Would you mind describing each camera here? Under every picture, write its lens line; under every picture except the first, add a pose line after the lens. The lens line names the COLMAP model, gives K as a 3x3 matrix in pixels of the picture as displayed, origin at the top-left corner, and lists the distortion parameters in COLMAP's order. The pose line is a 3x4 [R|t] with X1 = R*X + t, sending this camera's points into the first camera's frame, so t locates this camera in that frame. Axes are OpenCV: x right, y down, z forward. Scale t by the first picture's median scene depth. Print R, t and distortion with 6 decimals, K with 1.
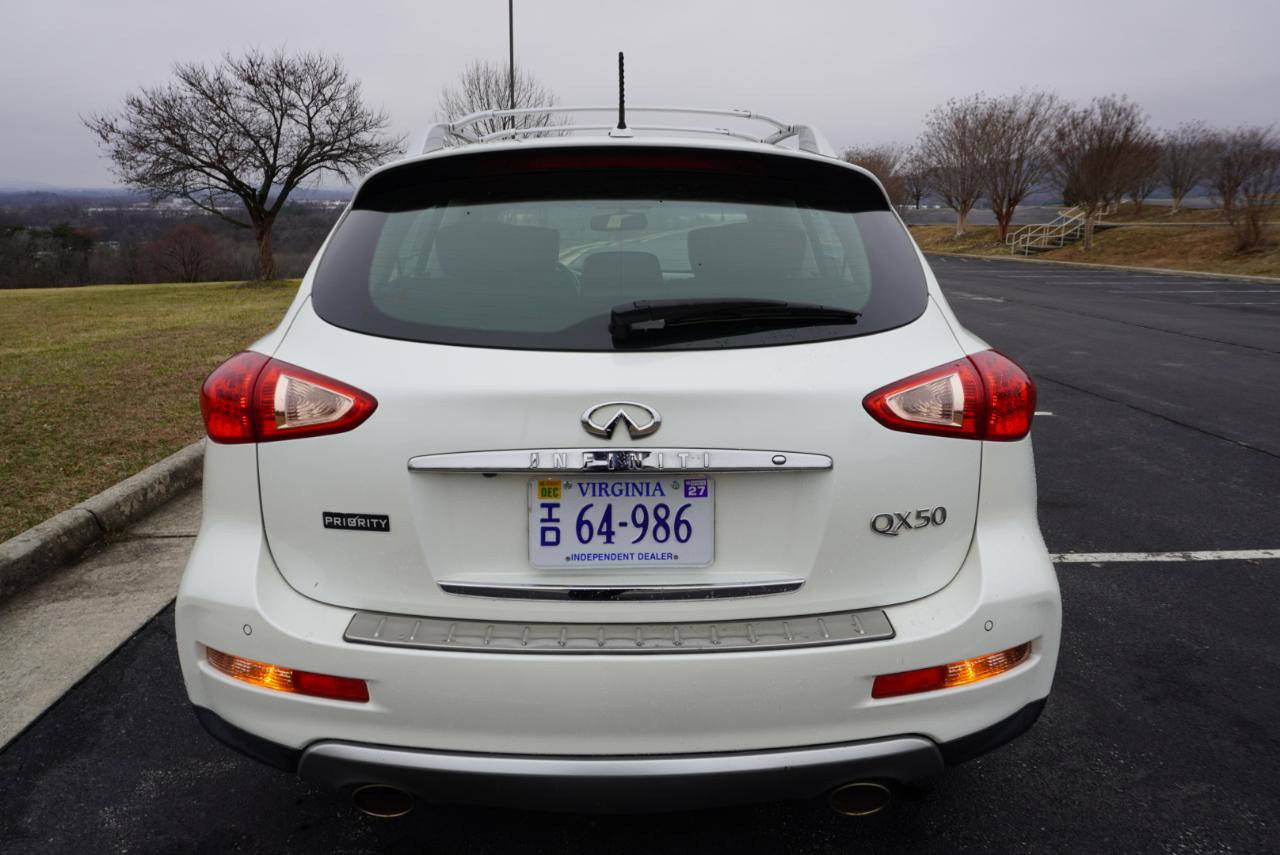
lens RADIAL K [[853.8, 0, 636.0], [0, 853.8, 424.3], [0, 0, 1]] dist [-0.043398, 0.028765]
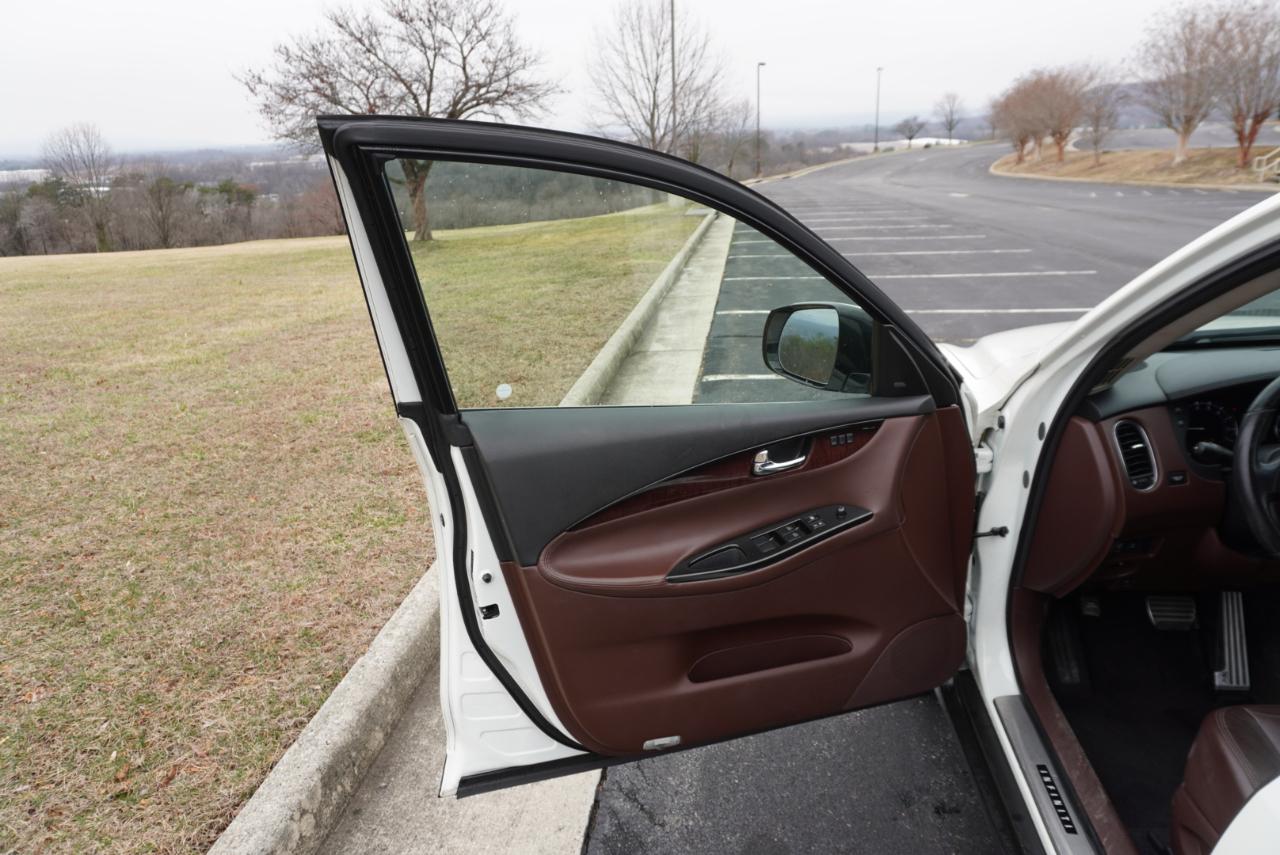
lens RADIAL K [[853.8, 0, 638.0], [0, 853.8, 423.0], [0, 0, 1]] dist [-0.043398, 0.028765]
pose [[0.988062, 0.008668, -0.153812, -0.065396], [0.001760, 0.997716, 0.067529, -0.037099], [0.154046, -0.066994, 0.985790, 0.122950]]
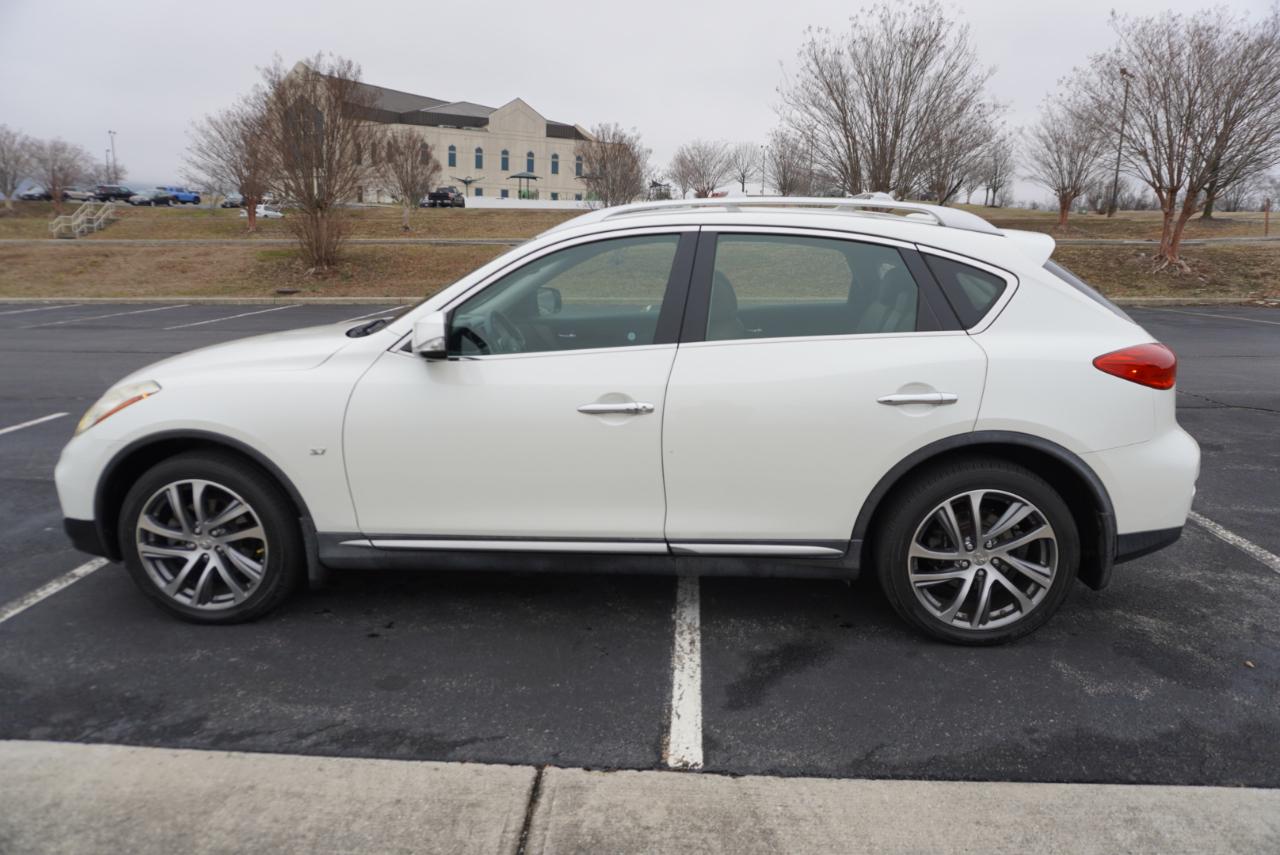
lens RADIAL K [[853.8, 0, 640.0], [0, 853.8, 425.4], [0, 0, 1]] dist [-0.043398, 0.028765]
pose [[0.084545, -0.208638, 0.974332, -0.190700], [0.224809, 0.956614, 0.185337, -0.040546], [-0.970728, 0.203370, 0.127781, 0.148426]]
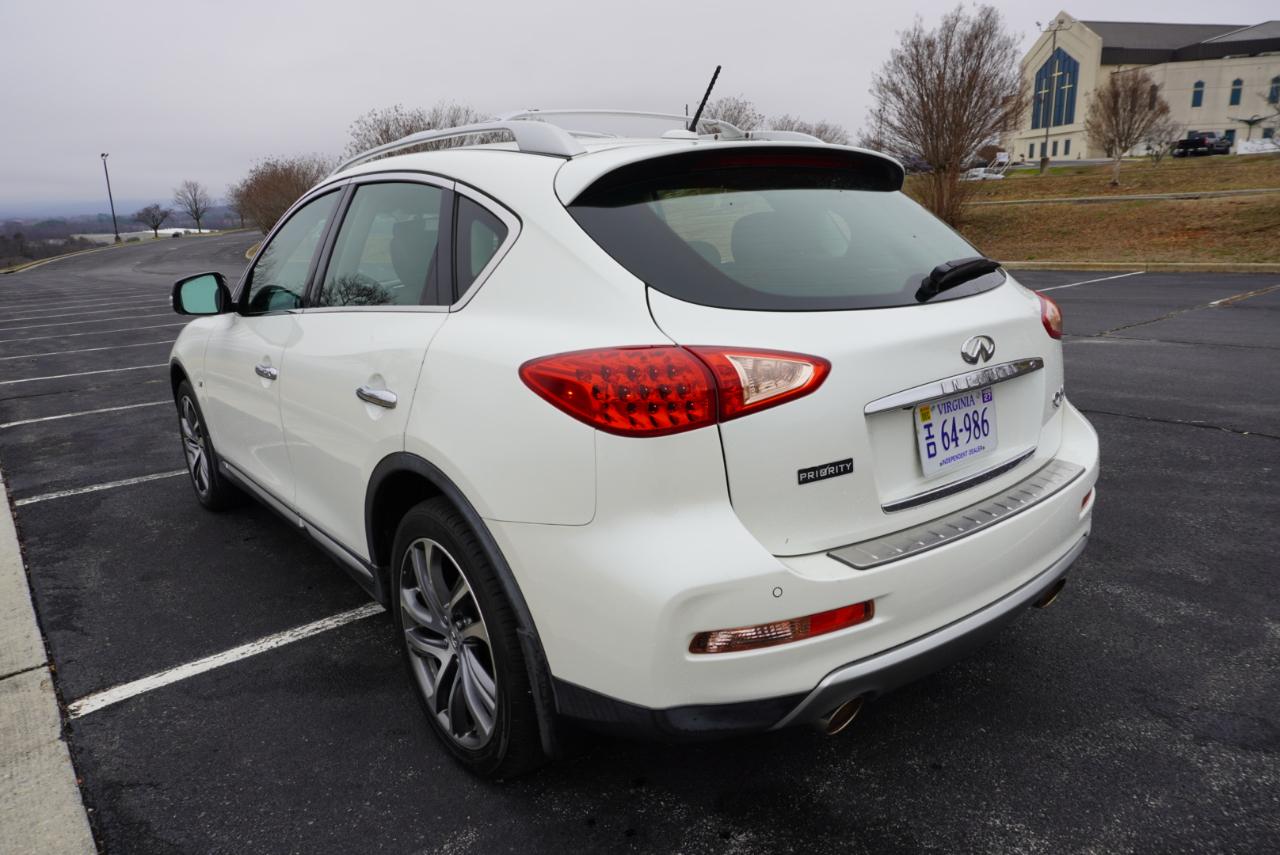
lens RADIAL K [[853.8, 0, 640.0], [0, 853.8, 426.7], [0, 0, 1]] dist [-0.043398, 0.028765]
pose [[0.791495, -0.175845, 0.585332, -0.082393], [0.181197, 0.982173, 0.050045, -0.003187], [-0.583697, 0.066450, 0.809248, 0.015274]]
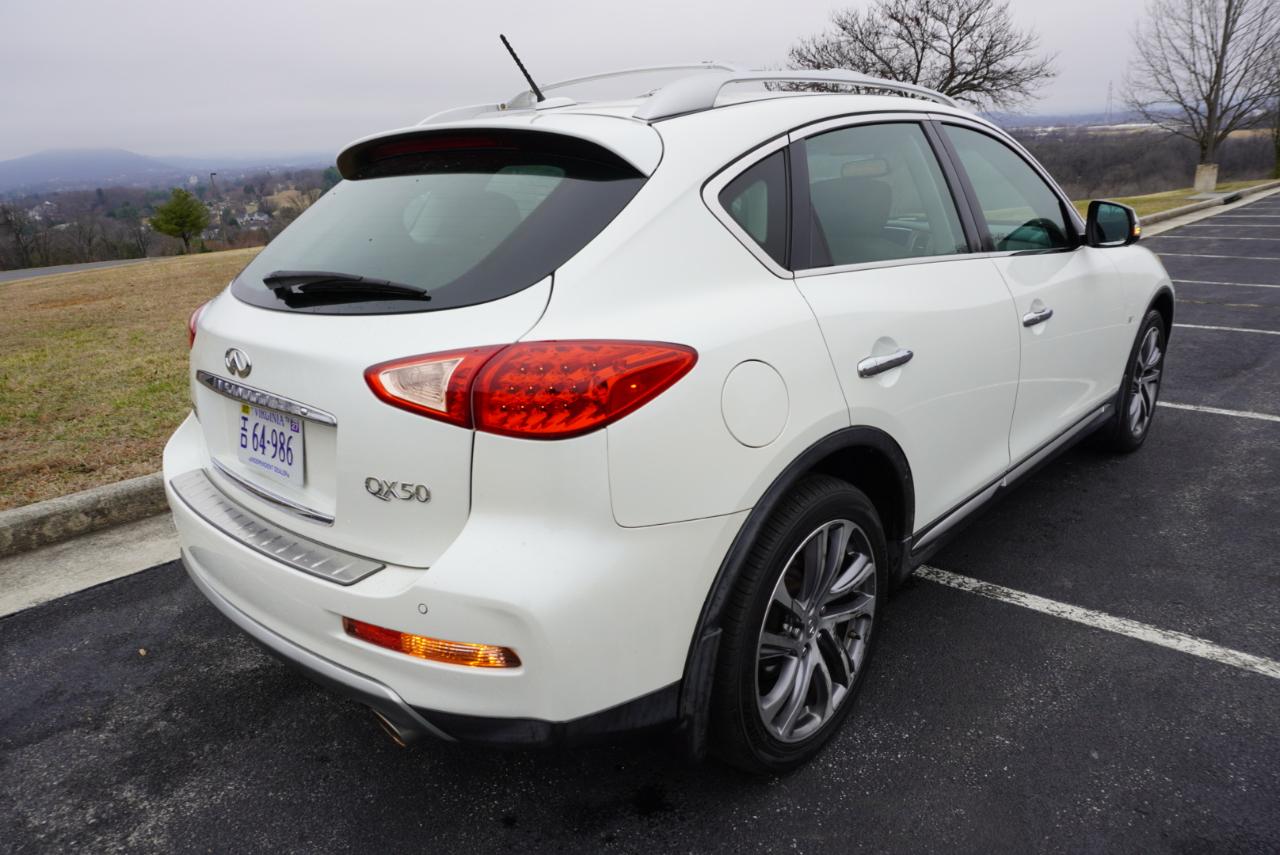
lens RADIAL K [[853.8, 0, 638.0], [0, 853.8, 421.2], [0, 0, 1]] dist [-0.043398, 0.028765]
pose [[0.721419, 0.168216, -0.671758, 0.087545], [-0.117836, 0.985721, 0.120289, -0.009555], [0.682400, -0.007622, 0.730939, 0.030398]]
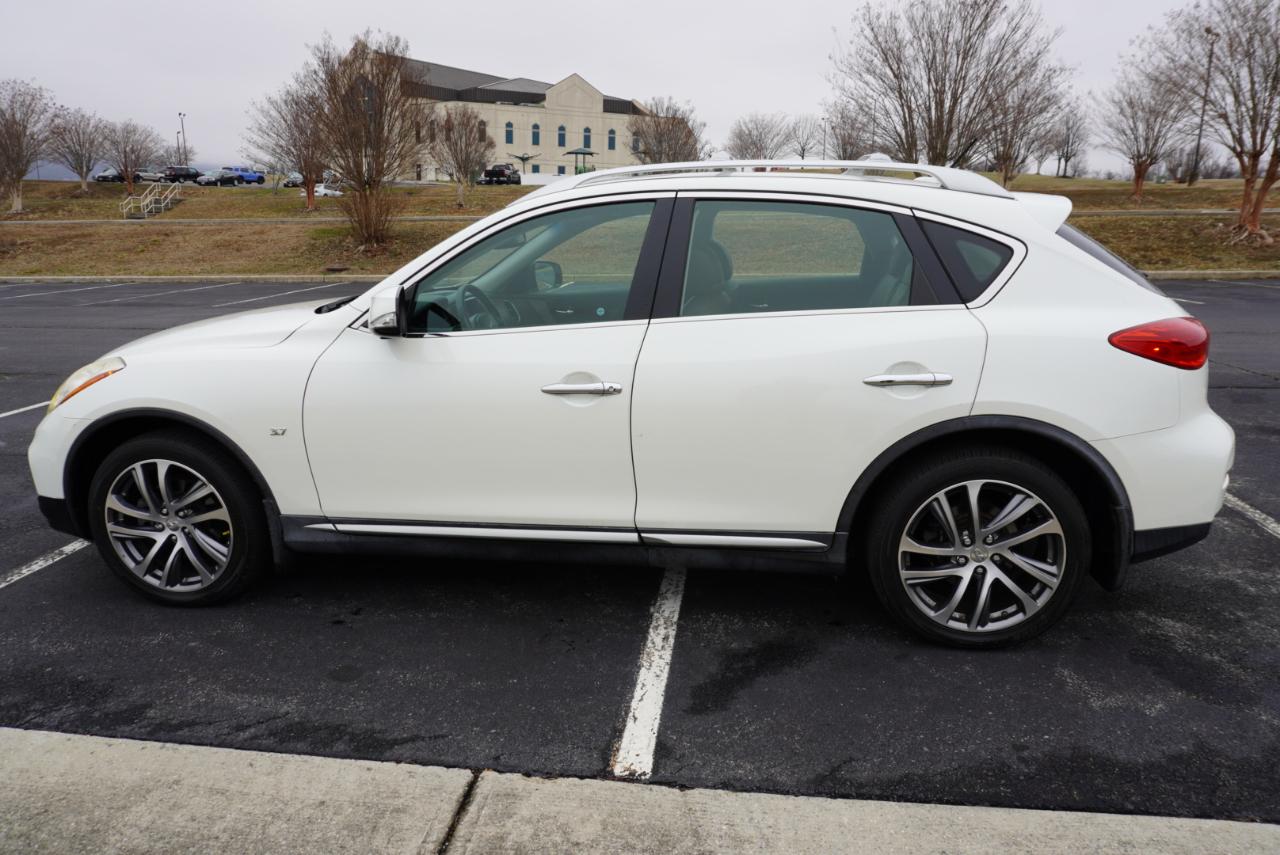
lens RADIAL K [[853.8, 0, 639.4], [0, 853.8, 427.0], [0, 0, 1]] dist [-0.043398, 0.028765]
pose [[0.152302, -0.235859, 0.959778, -0.179289], [0.232039, 0.952497, 0.197249, -0.036042], [-0.960709, 0.192665, 0.199796, 0.135339]]
